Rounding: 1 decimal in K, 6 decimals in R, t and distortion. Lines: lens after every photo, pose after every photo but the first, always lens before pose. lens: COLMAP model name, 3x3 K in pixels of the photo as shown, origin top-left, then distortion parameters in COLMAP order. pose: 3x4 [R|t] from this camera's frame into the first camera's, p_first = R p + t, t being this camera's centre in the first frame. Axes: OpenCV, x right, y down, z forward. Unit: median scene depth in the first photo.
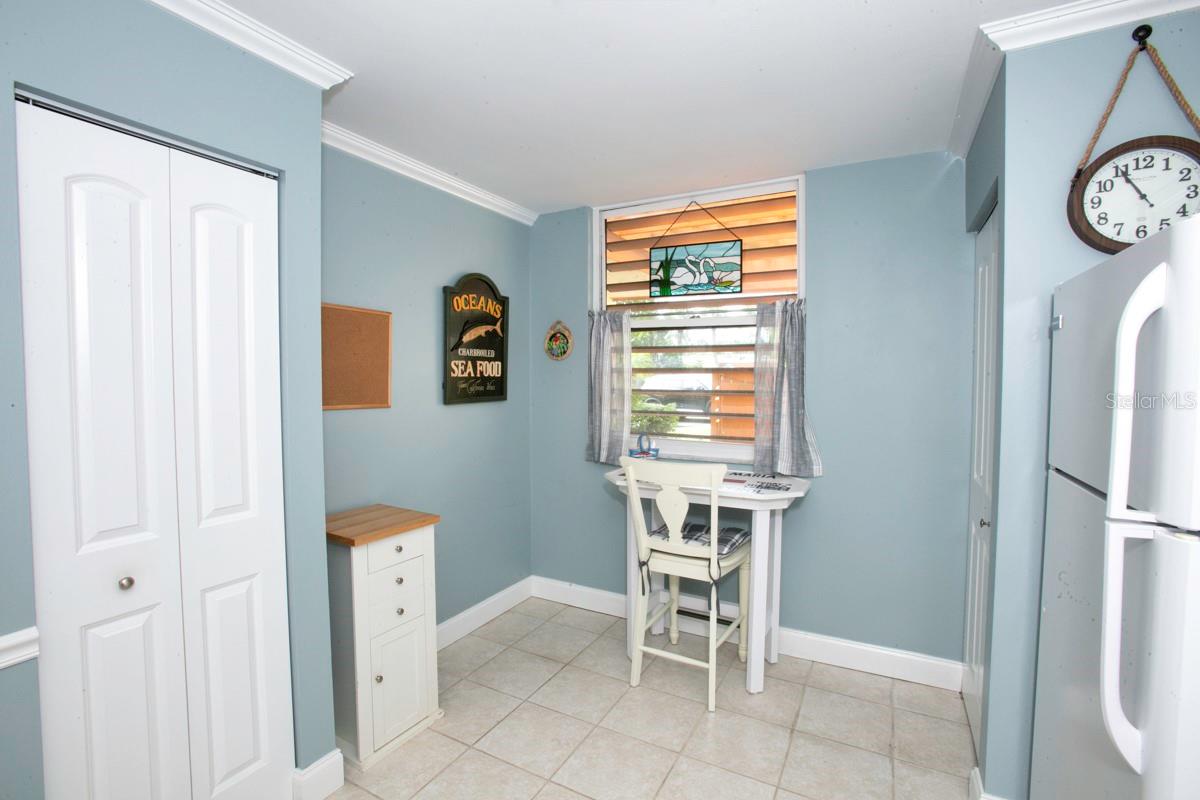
lens RADIAL K [[569.1, 0, 589.6], [0, 569.1, 407.2], [0, 0, 1]] dist [-0.011167, 0.002599]
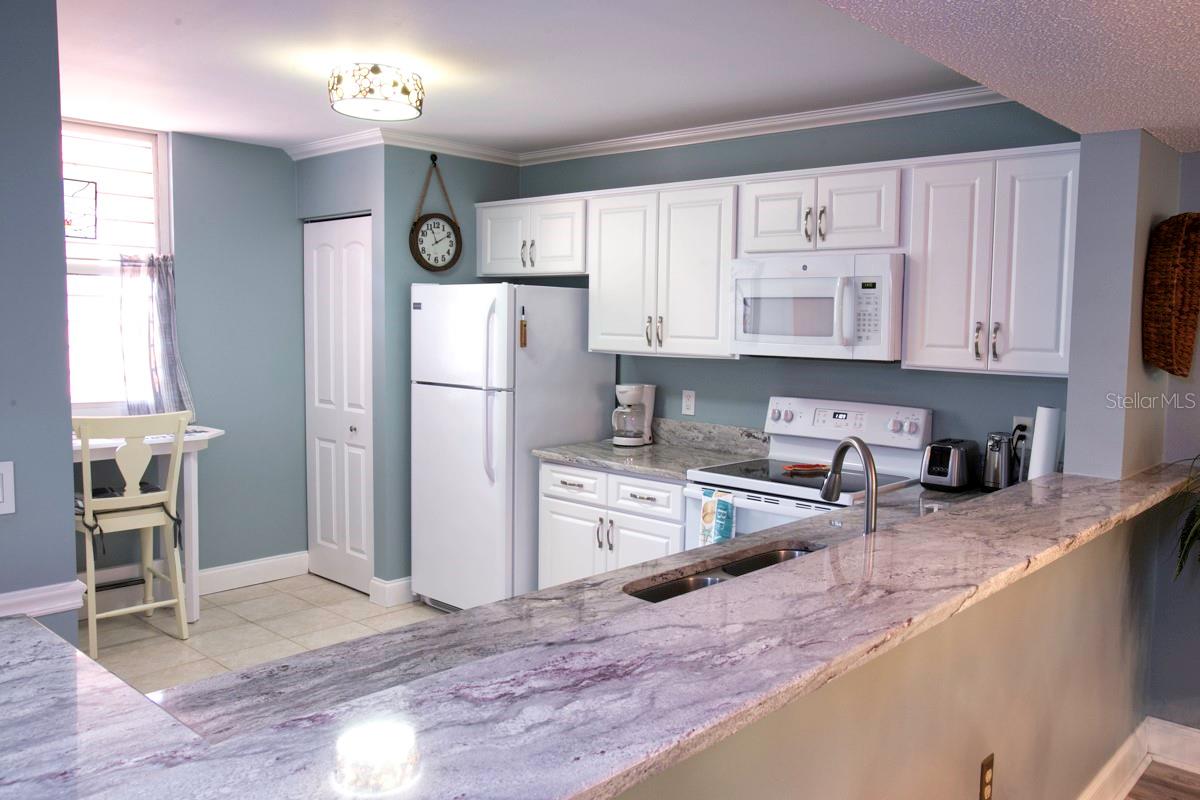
lens RADIAL K [[932.2, 0, 659.7], [0, 932.2, 391.7], [0, 0, 1]] dist [0.003034, 0.022853]
pose [[0.230388, -0.072502, 0.970394, -1.024236], [0.040952, 0.997059, 0.064771, -0.014481], [-0.972237, 0.024817, 0.232680, -0.254942]]
